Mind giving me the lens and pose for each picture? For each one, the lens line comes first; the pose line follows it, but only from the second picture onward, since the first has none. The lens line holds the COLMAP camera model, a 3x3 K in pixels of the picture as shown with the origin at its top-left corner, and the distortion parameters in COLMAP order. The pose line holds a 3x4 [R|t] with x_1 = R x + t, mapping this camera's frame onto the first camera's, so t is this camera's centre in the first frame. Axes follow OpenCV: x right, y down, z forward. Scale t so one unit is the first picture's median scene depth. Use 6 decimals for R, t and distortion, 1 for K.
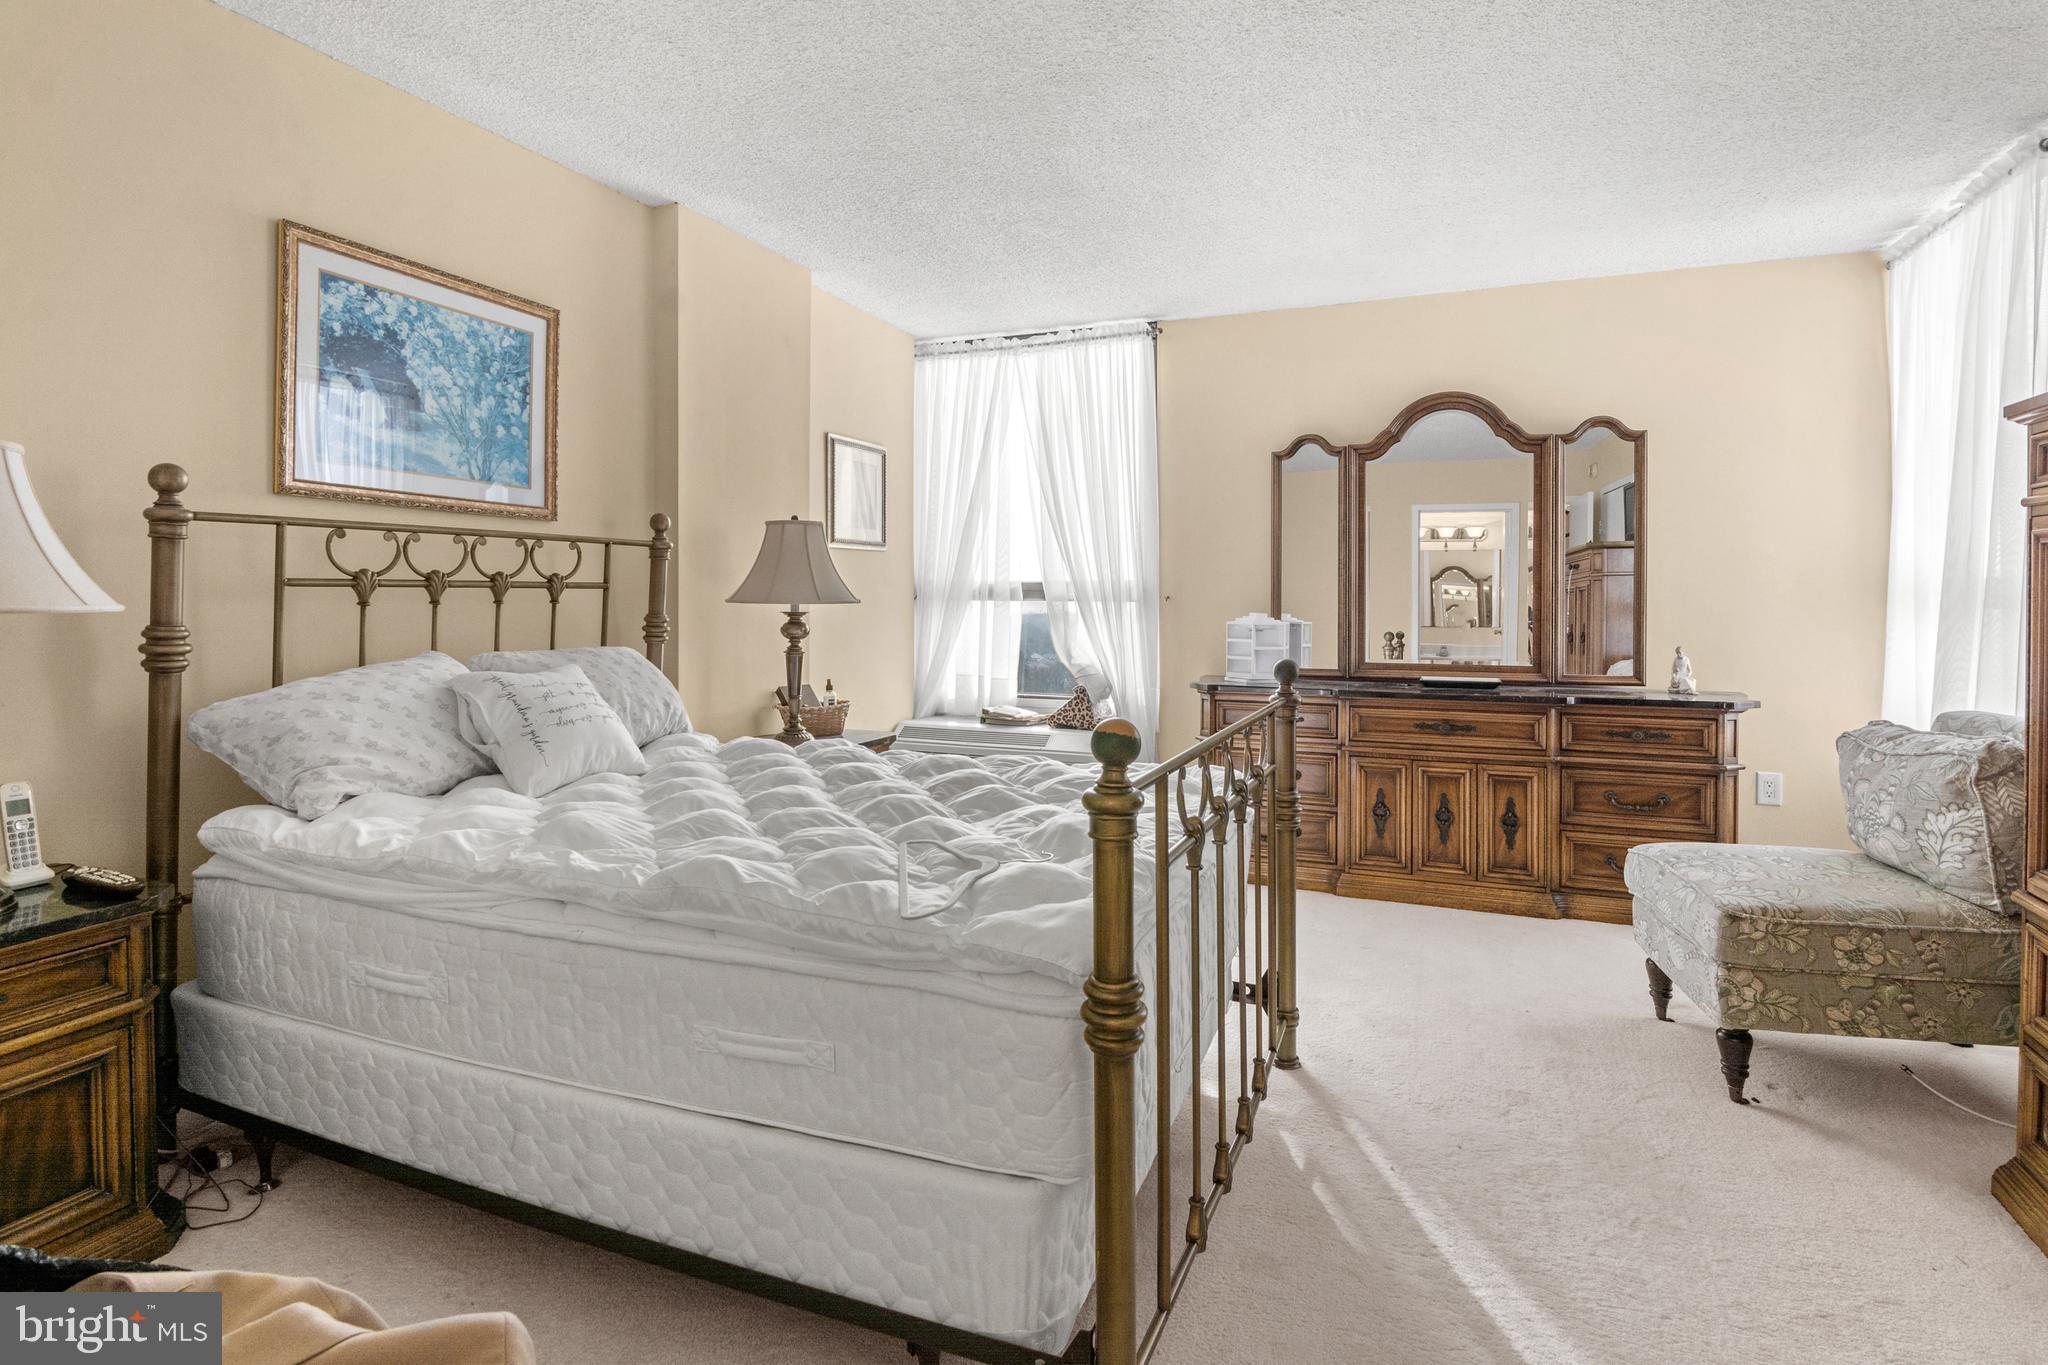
lens RADIAL K [[1035.9, 0, 1048.9], [0, 1035.9, 583.3], [0, 0, 1]] dist [-0.002496, -0.000620]
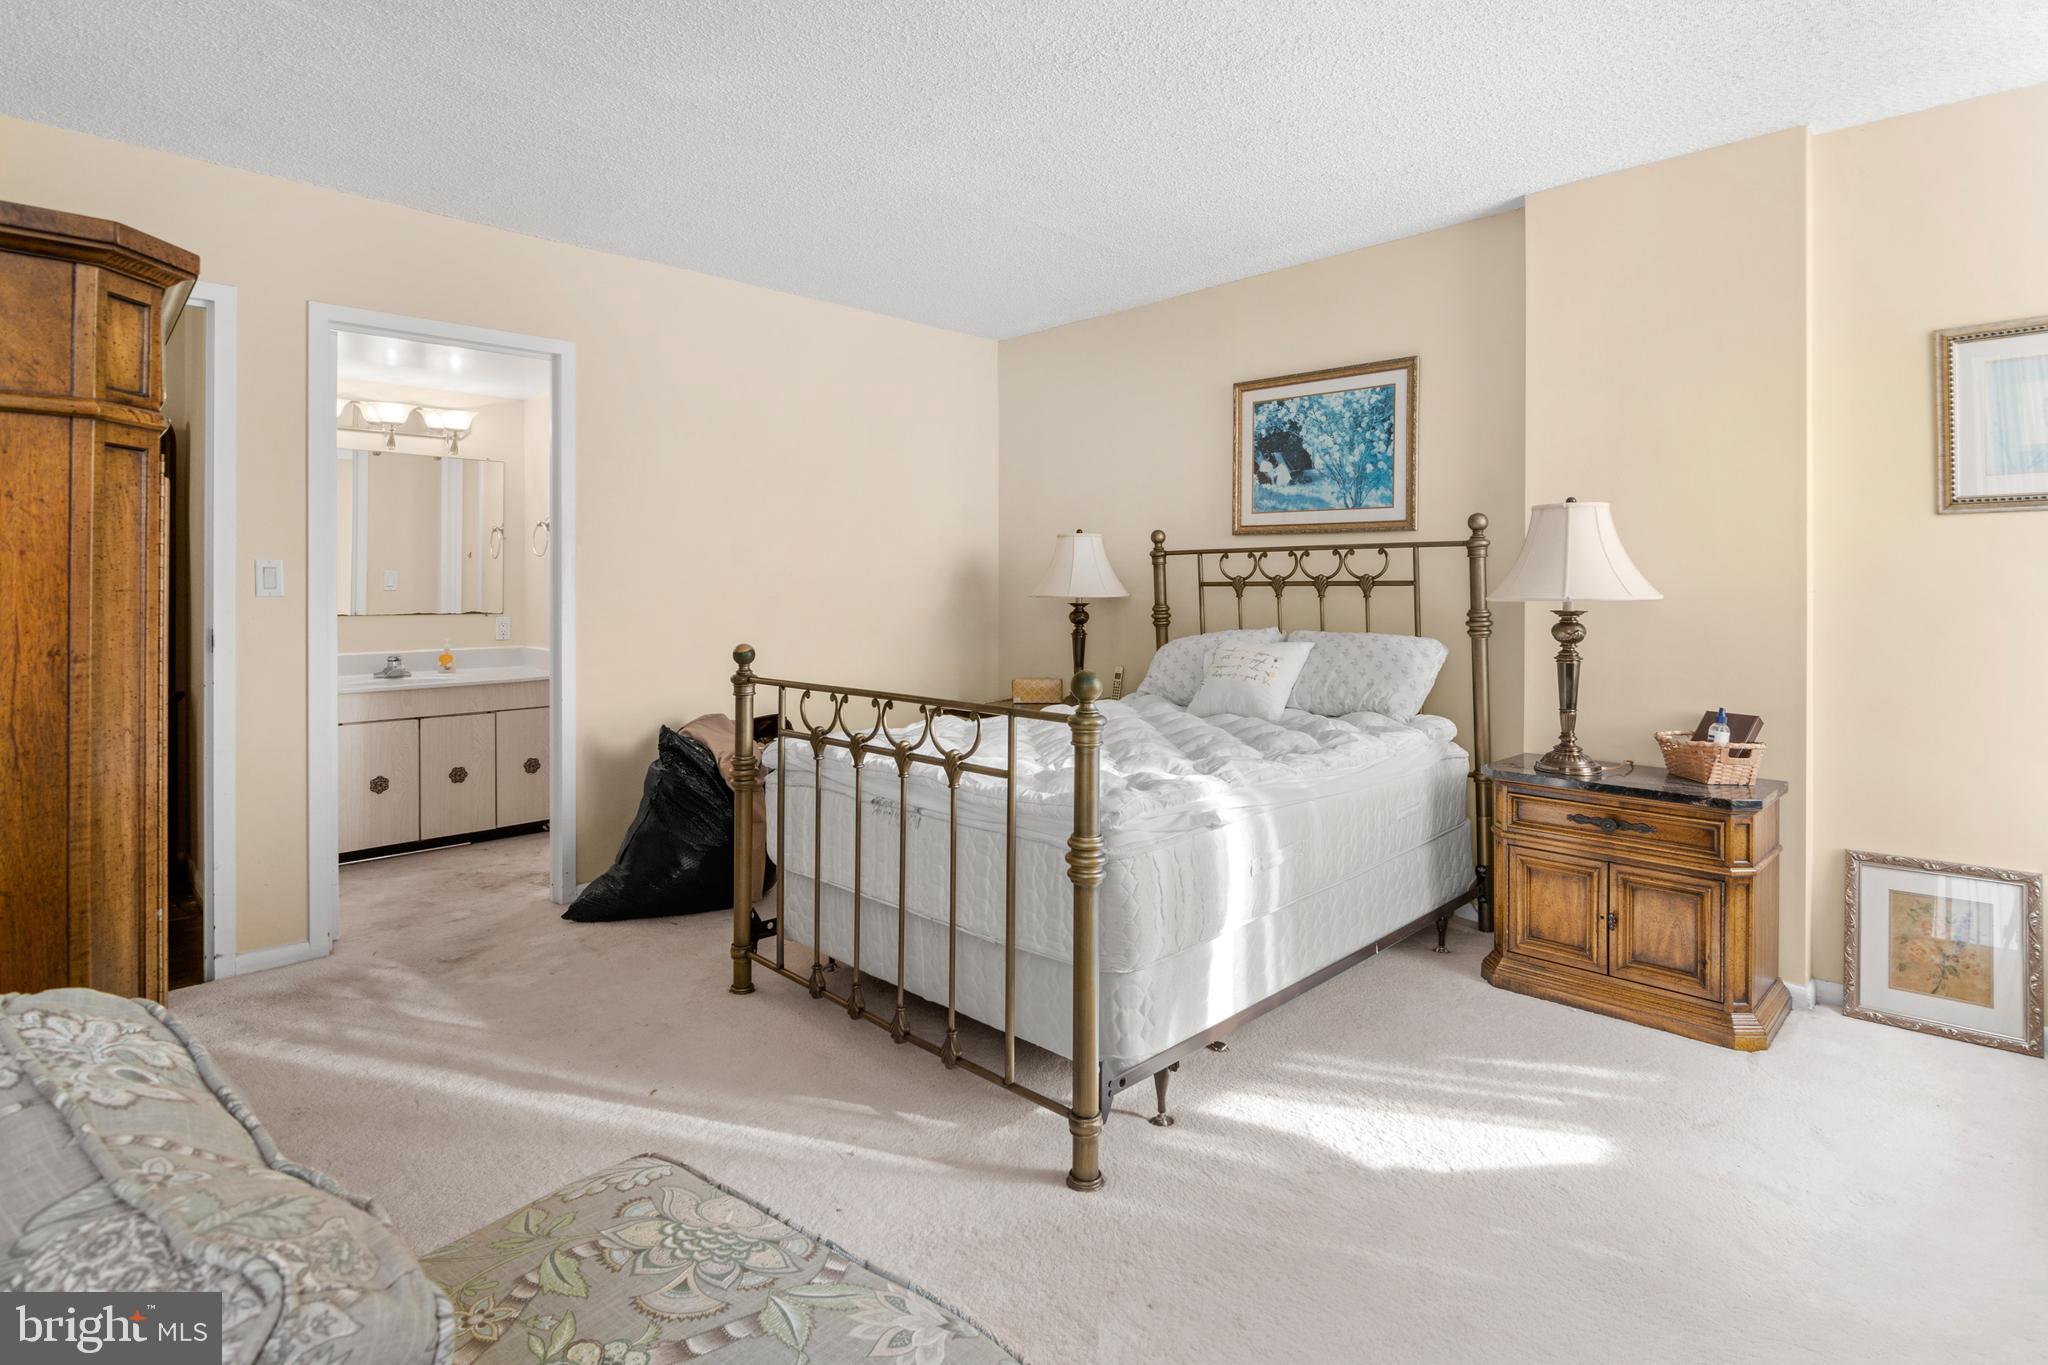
lens RADIAL K [[1035.9, 0, 1048.9], [0, 1035.9, 583.3], [0, 0, 1]] dist [-0.002496, -0.000620]
pose [[-0.385271, -0.002126, -0.922801, 0.898027], [0.013981, 0.999869, -0.008141, 0.007104], [0.922698, -0.016038, -0.385191, 1.179831]]
